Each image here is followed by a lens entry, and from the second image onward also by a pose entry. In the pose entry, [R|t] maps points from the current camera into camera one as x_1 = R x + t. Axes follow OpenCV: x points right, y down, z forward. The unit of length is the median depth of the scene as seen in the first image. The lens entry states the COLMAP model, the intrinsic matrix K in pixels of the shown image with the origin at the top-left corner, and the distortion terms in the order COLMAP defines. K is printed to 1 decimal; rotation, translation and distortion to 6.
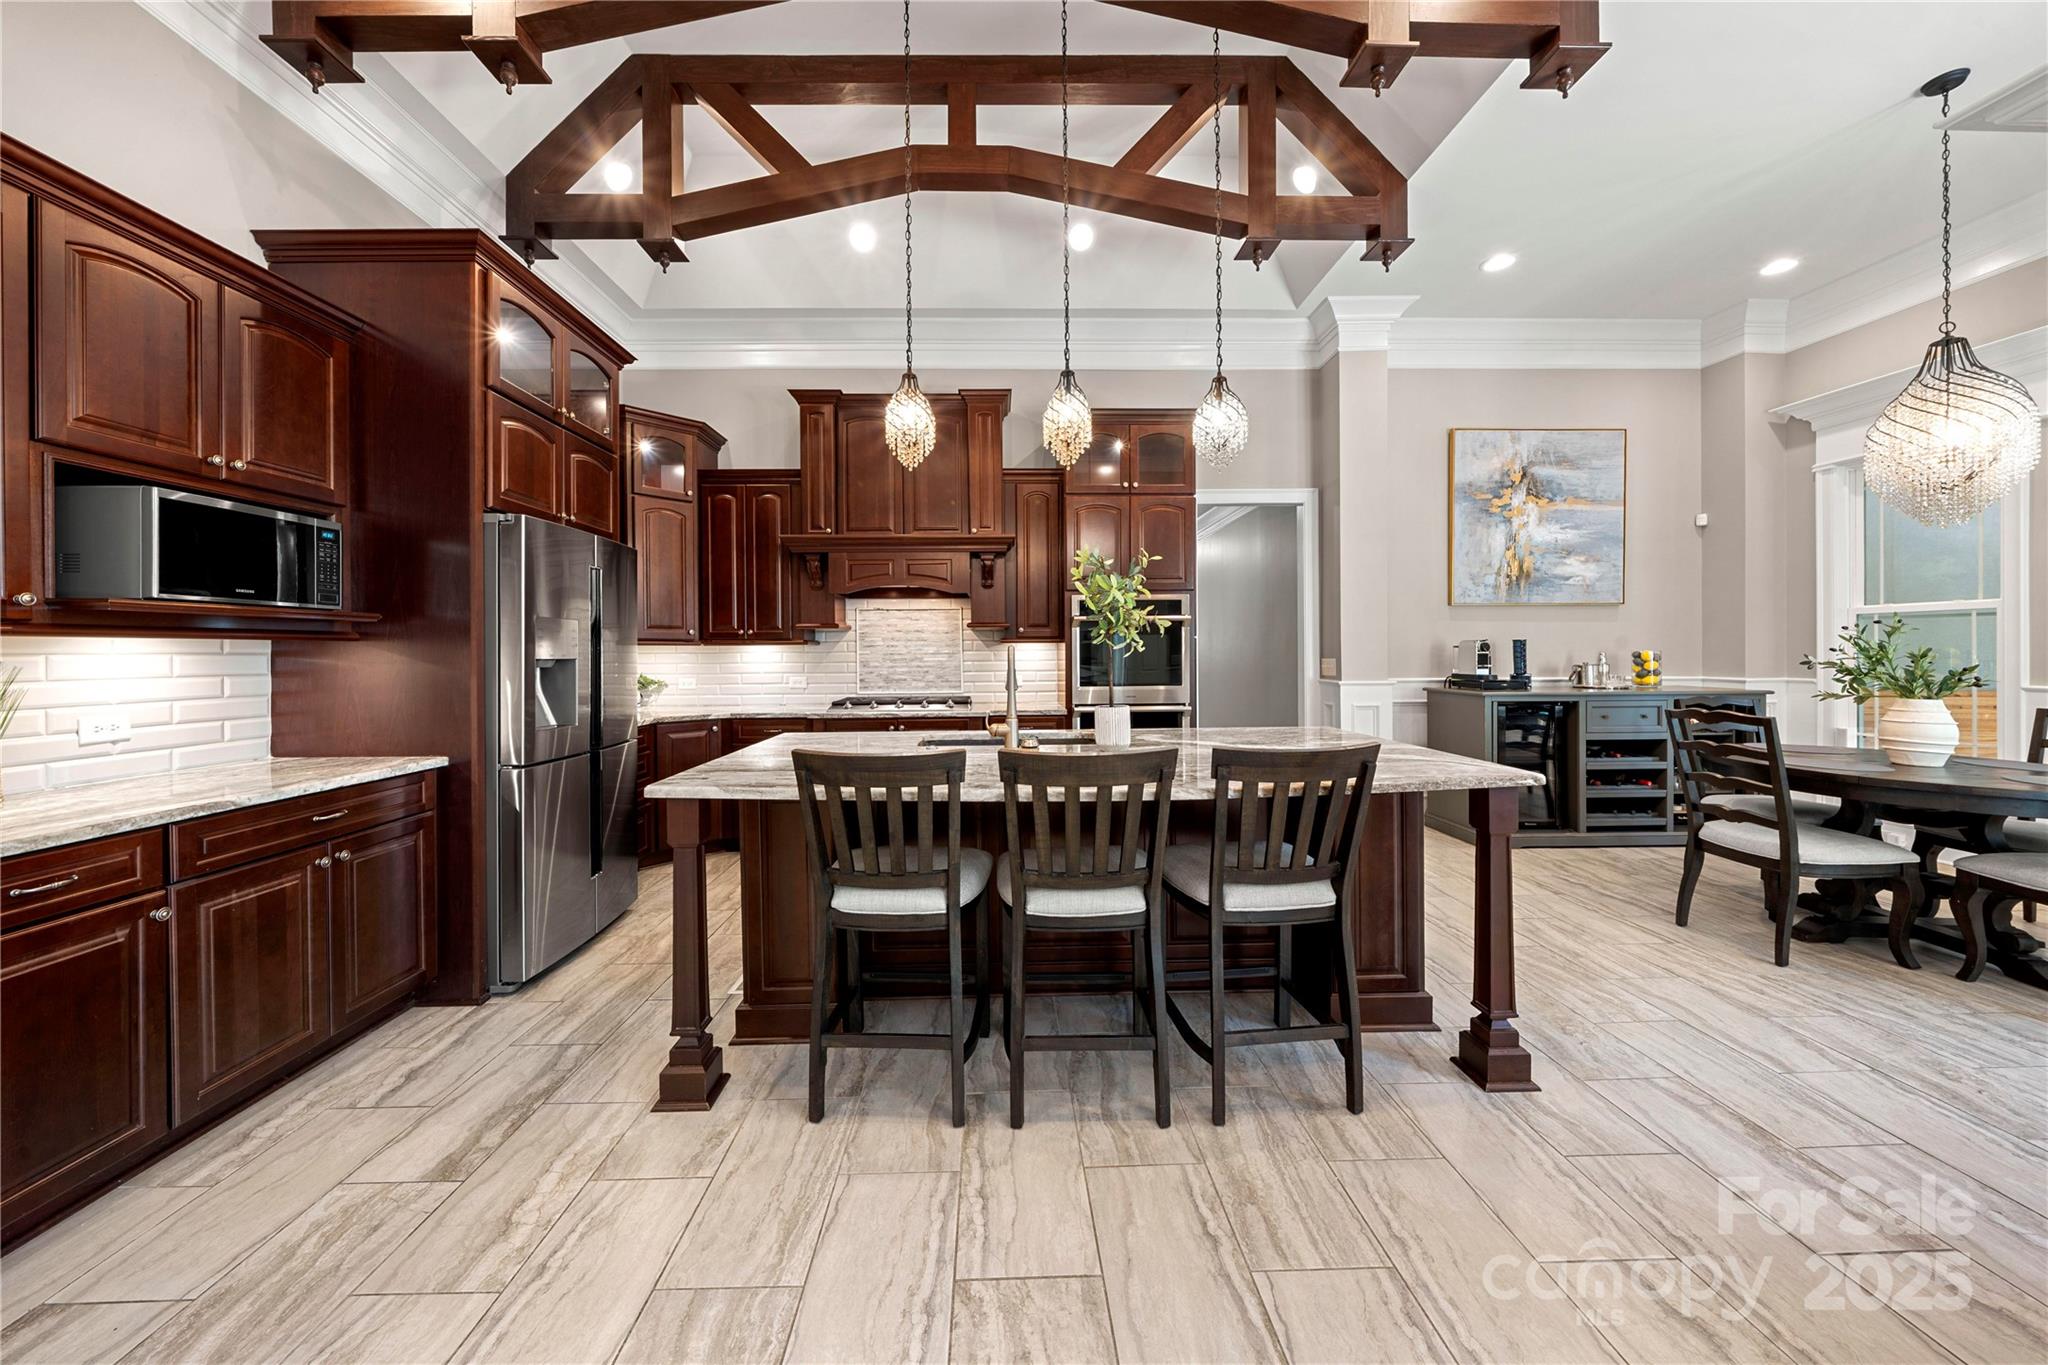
lens RADIAL K [[708.3, 0, 1004.8], [0, 708.3, 654.3], [0, 0, 1]] dist [-0.001024, -0.001146]
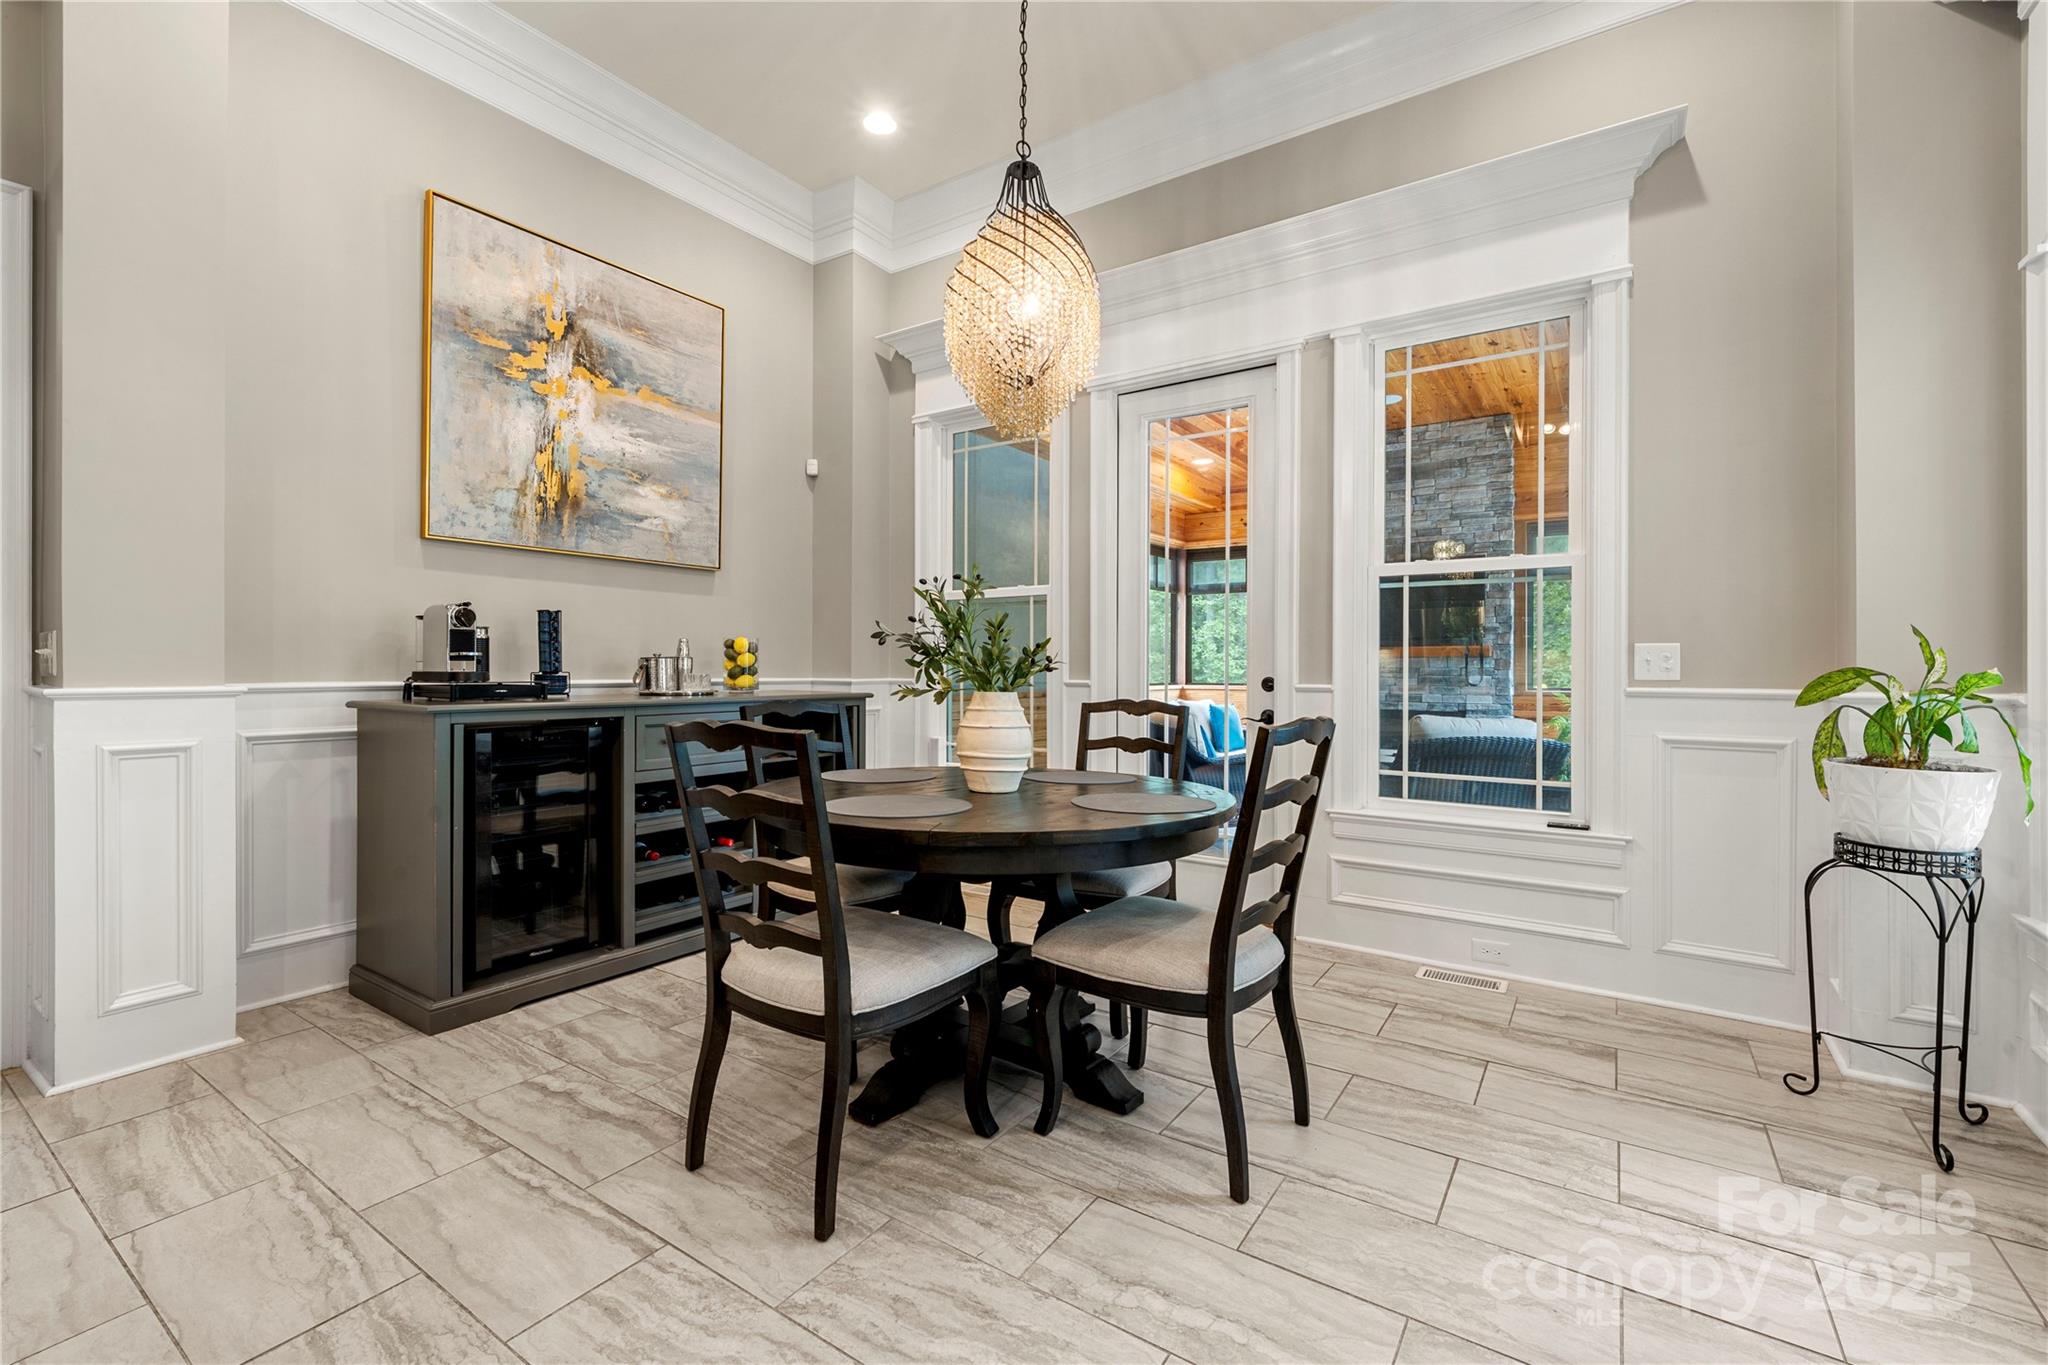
lens RADIAL K [[874.4, 0, 1030.2], [0, 874.4, 662.3], [0, 0, 1]] dist [0.009601, -0.000038]
pose [[0.571928, 0.013592, 0.820191, 0.410373], [-0.003177, 0.999892, -0.014355, 0.030718], [-0.820298, 0.005604, 0.571909, 0.322065]]
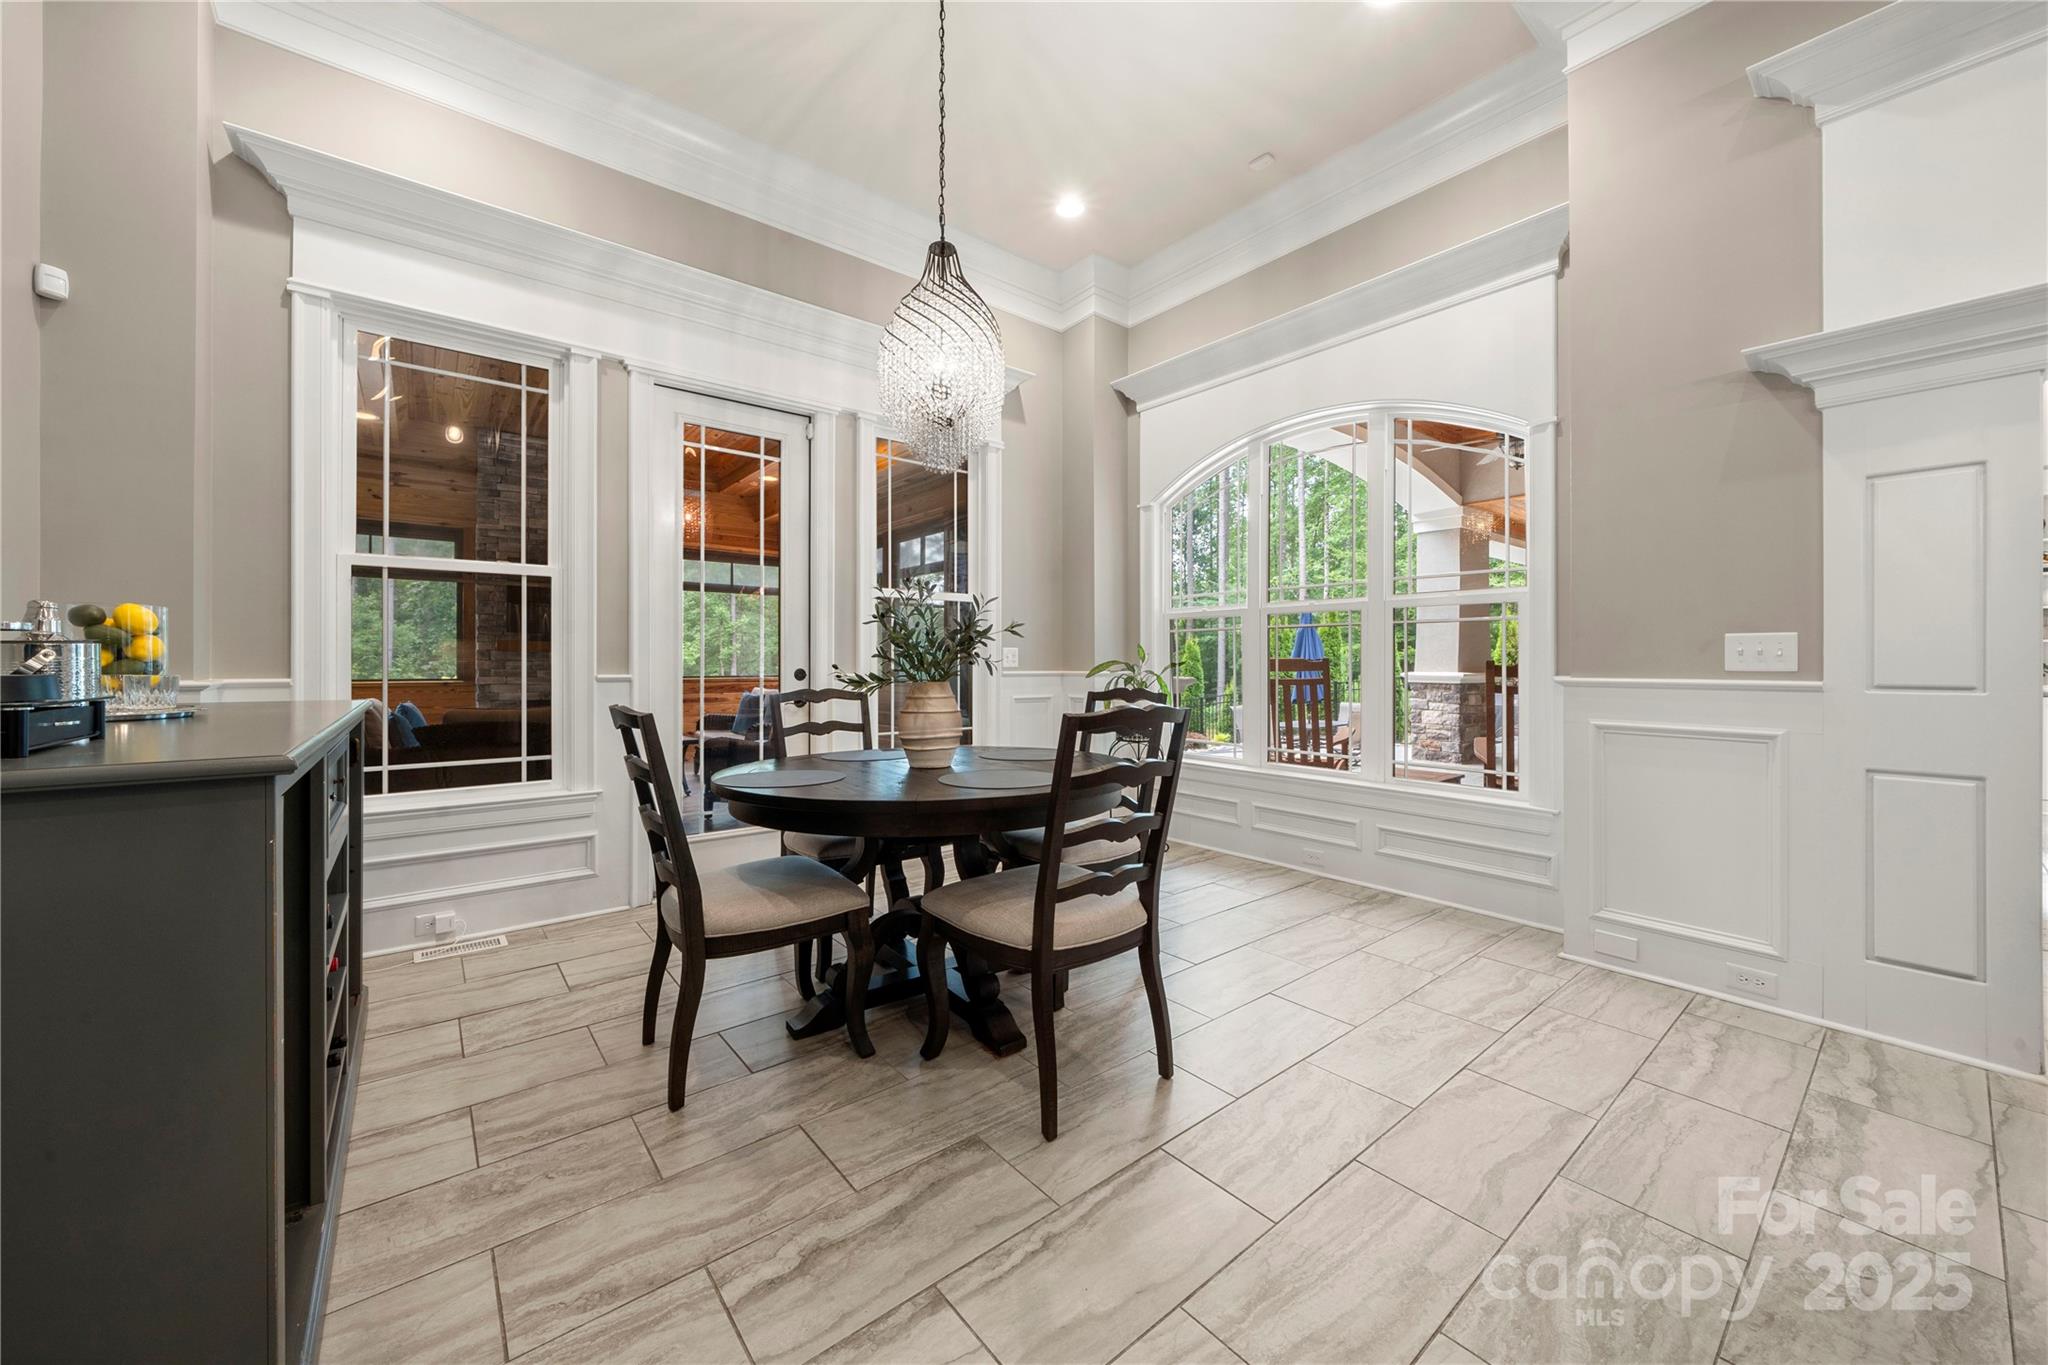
lens RADIAL K [[744.2, 0, 1007.5], [0, 744.2, 666.0], [0, 0, 1]] dist [-0.004926, 0.000048]
pose [[-0.613202, 0.001935, 0.789924, 0.383378], [0.007582, 0.999965, 0.003436, 0.028222], [-0.789890, 0.008096, -0.613196, 0.938373]]
